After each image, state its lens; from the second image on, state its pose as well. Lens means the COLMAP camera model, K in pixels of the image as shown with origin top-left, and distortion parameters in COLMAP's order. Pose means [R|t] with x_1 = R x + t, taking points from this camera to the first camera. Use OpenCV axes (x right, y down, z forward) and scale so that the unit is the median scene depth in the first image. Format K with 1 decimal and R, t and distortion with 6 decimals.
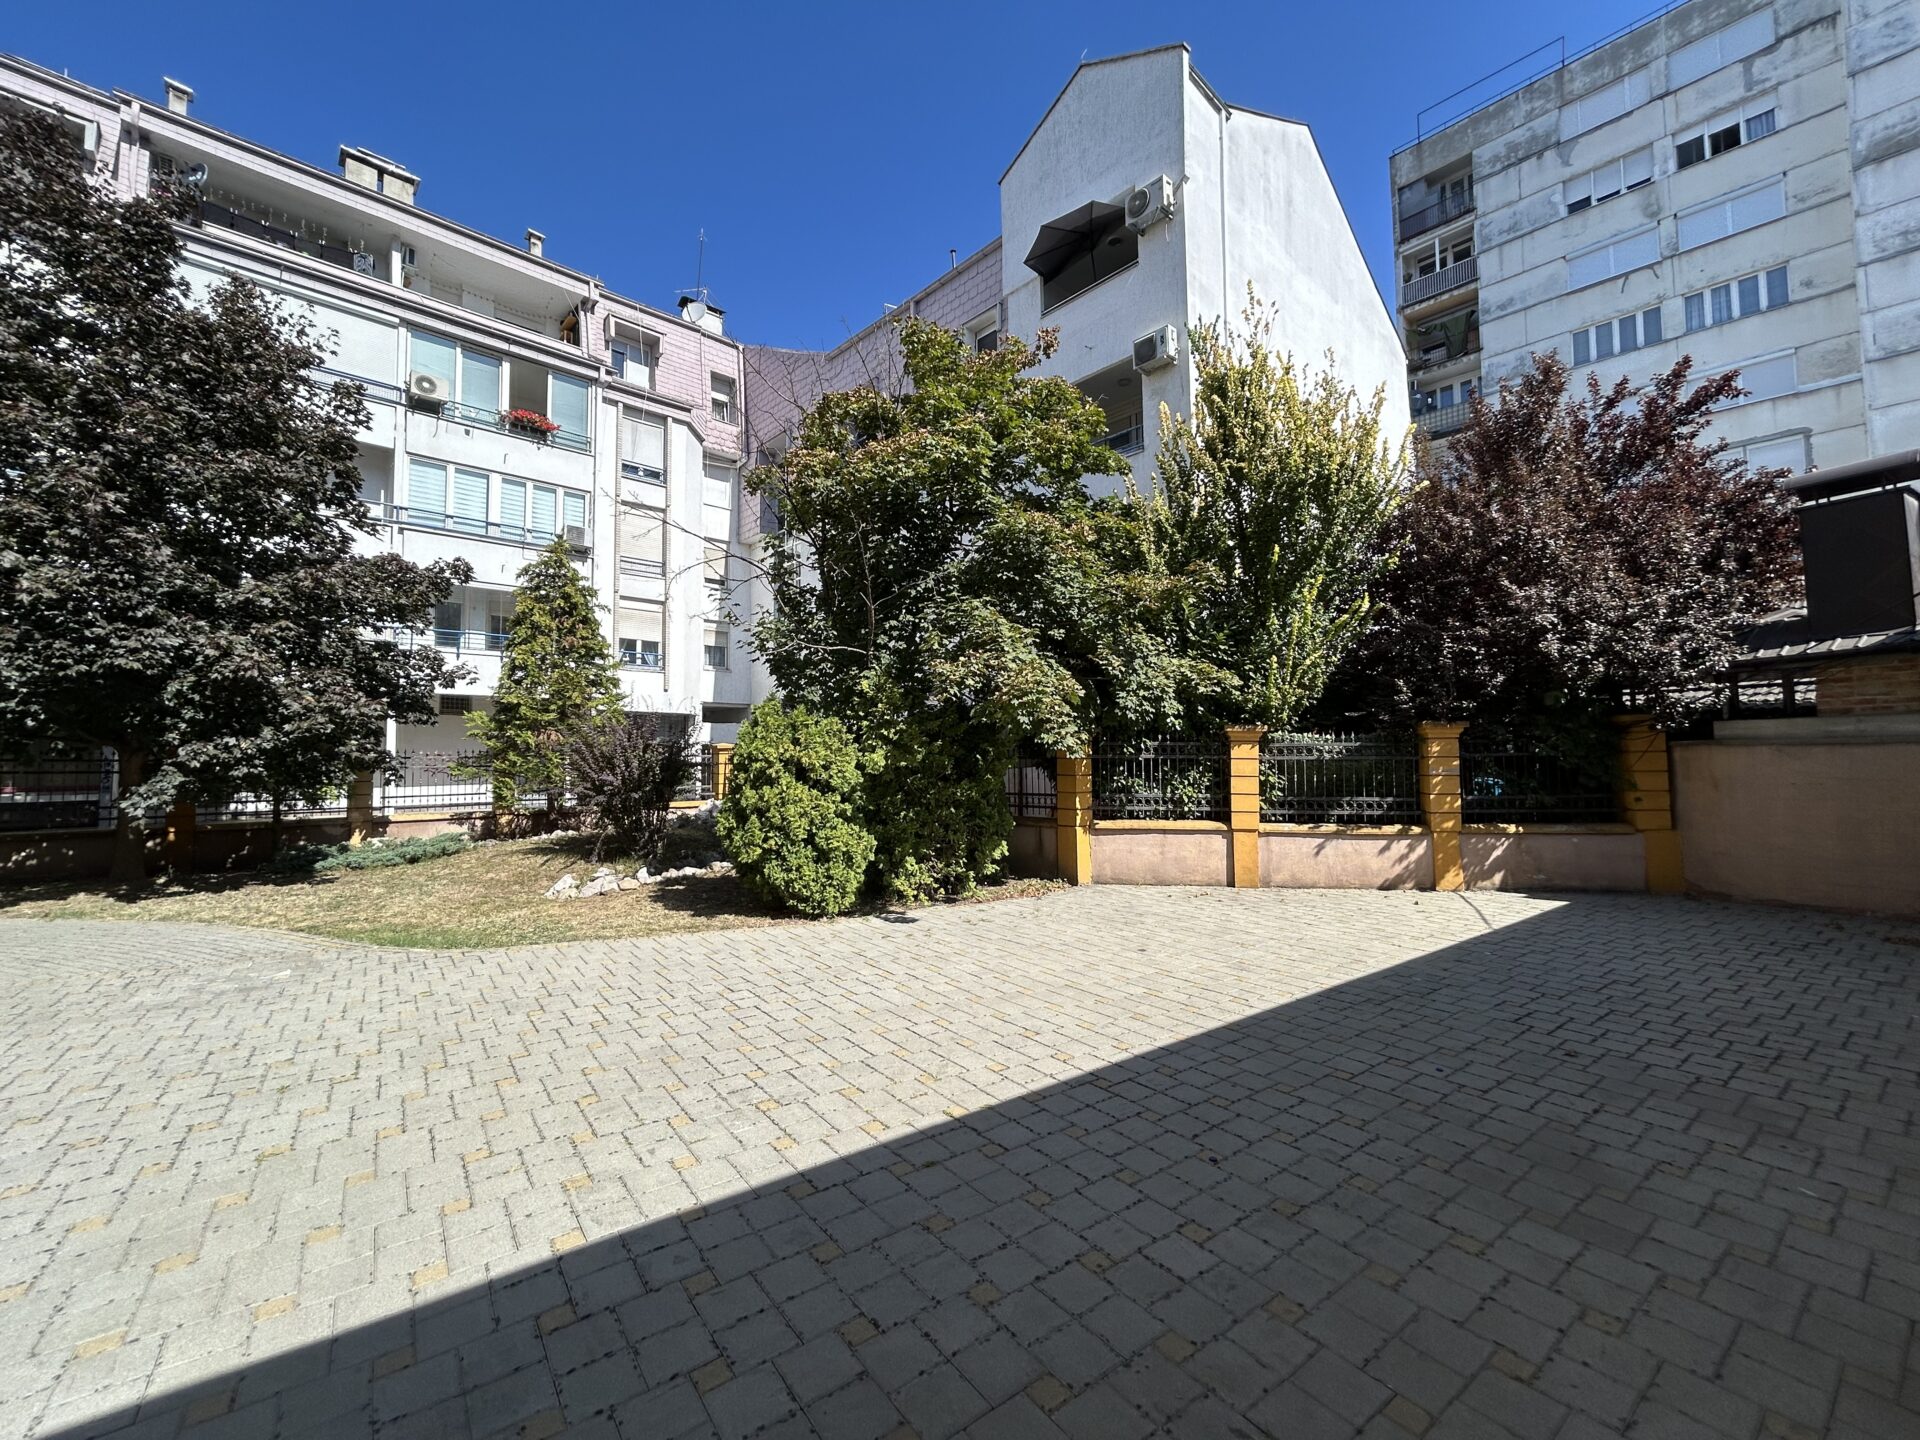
lens RADIAL K [[775.4, 0, 956.6], [0, 775.4, 720.3], [0, 0, 1]] dist [-0.000980, 0.000428]
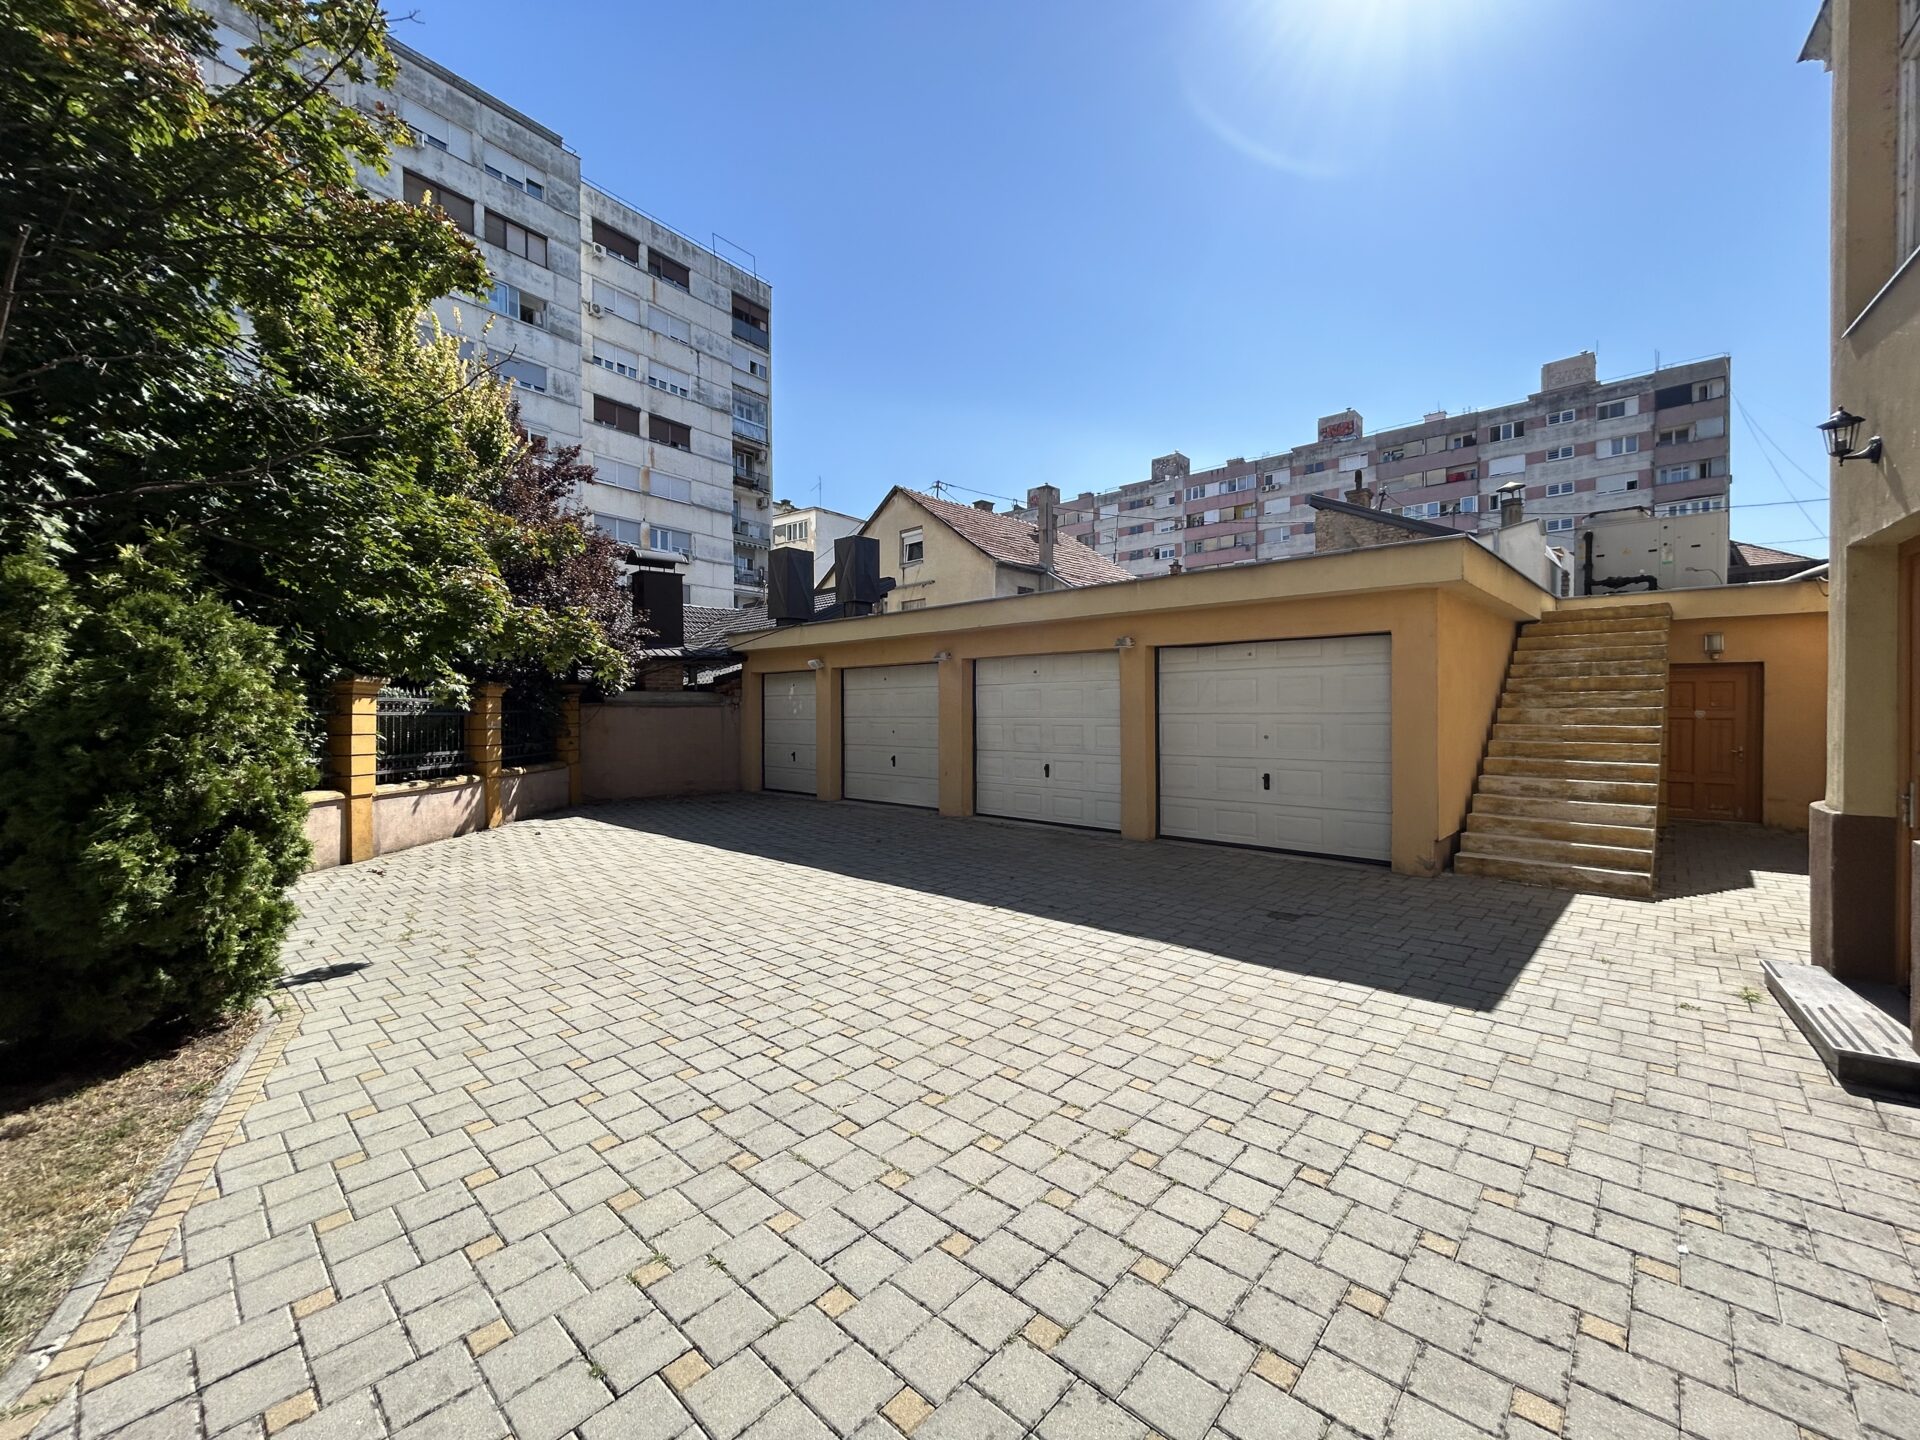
lens RADIAL K [[775.4, 0, 956.2], [0, 775.4, 717.0], [0, 0, 1]] dist [-0.000980, 0.000428]
pose [[-0.181762, 0.000340, 0.983343, -0.630117], [-0.040347, 0.999155, -0.007803, 0.033627], [-0.982515, -0.041093, -0.181595, 0.521579]]
